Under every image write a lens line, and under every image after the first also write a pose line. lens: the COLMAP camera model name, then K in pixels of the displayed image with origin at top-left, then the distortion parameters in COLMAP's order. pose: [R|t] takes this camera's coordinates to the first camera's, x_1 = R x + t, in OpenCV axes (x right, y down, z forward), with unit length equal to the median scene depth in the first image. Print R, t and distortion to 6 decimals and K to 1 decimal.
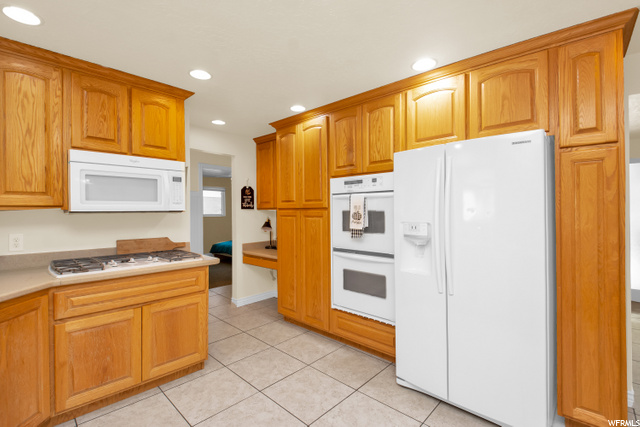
lens RADIAL K [[293.1, 0, 318.4], [0, 293.1, 209.3], [0, 0, 1]] dist [-0.009556, -0.000485]
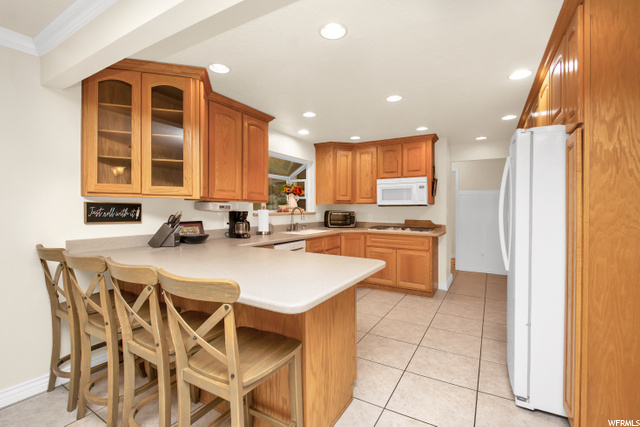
lens RADIAL K [[293.1, 0, 301.1], [0, 293.1, 209.1], [0, 0, 1]] dist [-0.009556, -0.000485]
pose [[0.177418, 0.010828, -0.984076, 1.326235], [-0.001431, 0.999941, 0.010744, 0.015267], [0.984135, -0.000498, 0.177423, -0.057425]]
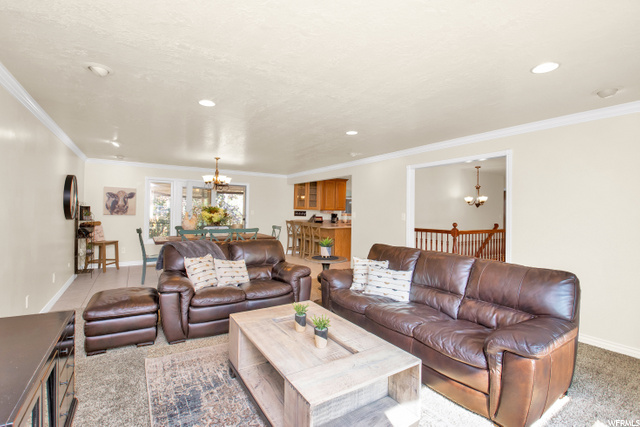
lens RADIAL K [[293.1, 0, 315.9], [0, 293.1, 212.4], [0, 0, 1]] dist [-0.009556, -0.000485]
pose [[-0.252310, 0.001668, -0.967645, 4.340058], [-0.007145, 0.999968, 0.003587, 0.007544], [0.967620, 0.007819, -0.252290, 0.793350]]
